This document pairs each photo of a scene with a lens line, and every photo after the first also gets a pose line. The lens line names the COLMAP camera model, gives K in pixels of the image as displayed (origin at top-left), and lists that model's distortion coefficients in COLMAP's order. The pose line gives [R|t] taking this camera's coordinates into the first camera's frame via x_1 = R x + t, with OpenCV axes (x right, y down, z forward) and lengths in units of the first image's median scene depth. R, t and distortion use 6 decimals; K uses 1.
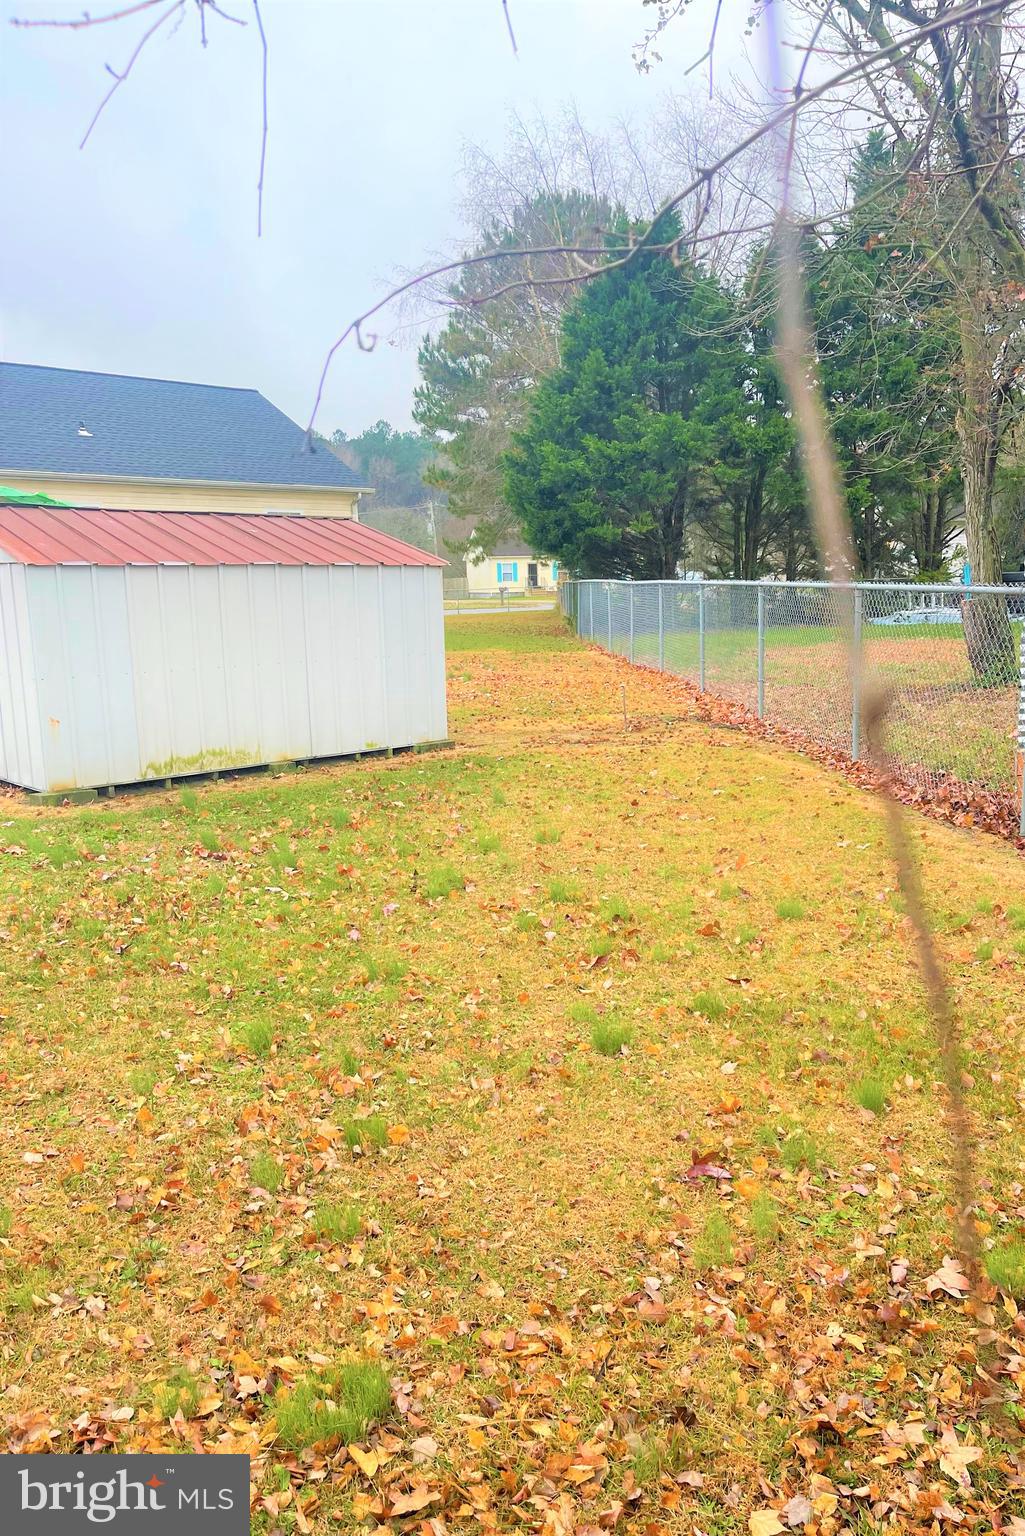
lens RADIAL K [[1173.6, 0, 515.0], [0, 1173.6, 772.2], [0, 0, 1]] dist [0.061853, 0.001892]
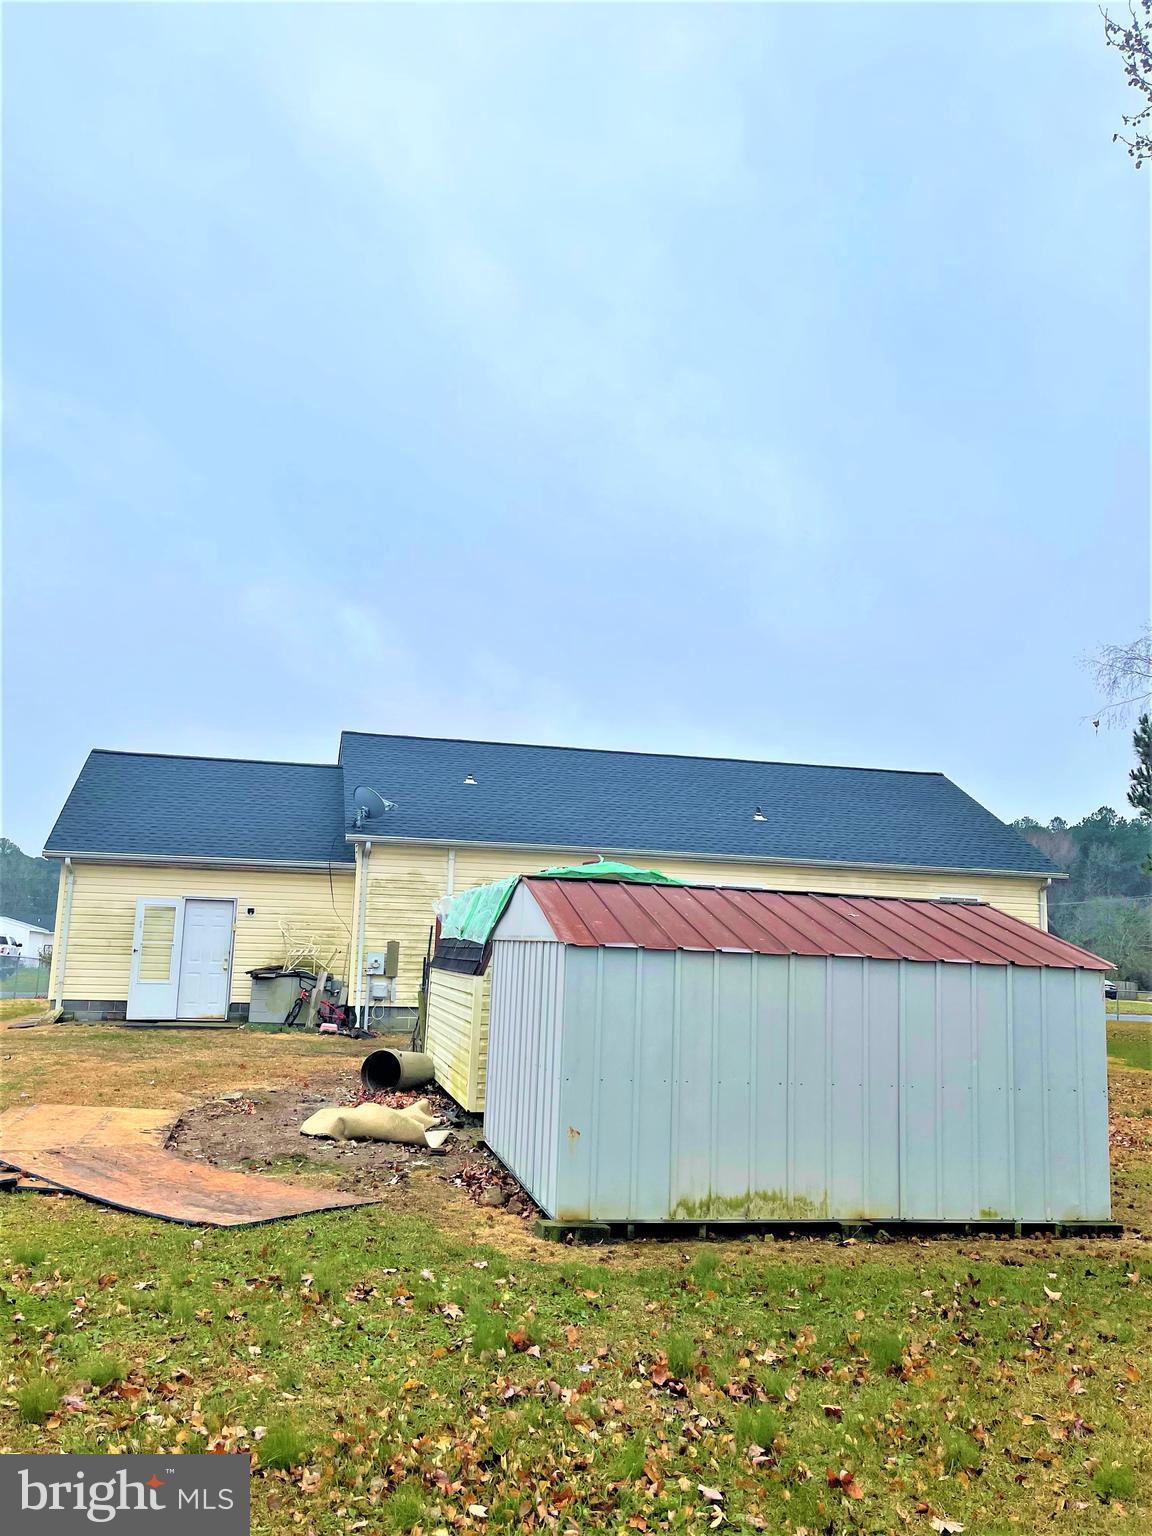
lens RADIAL K [[1182.0, 0, 569.4], [0, 1182.0, 769.6], [0, 0, 1]] dist [0.029690, -0.007060]
pose [[0.861928, -0.027155, -0.506303, 0.032494], [-0.135137, 0.950141, -0.281017, -0.042001], [0.488690, 0.310636, 0.815283, 0.196478]]
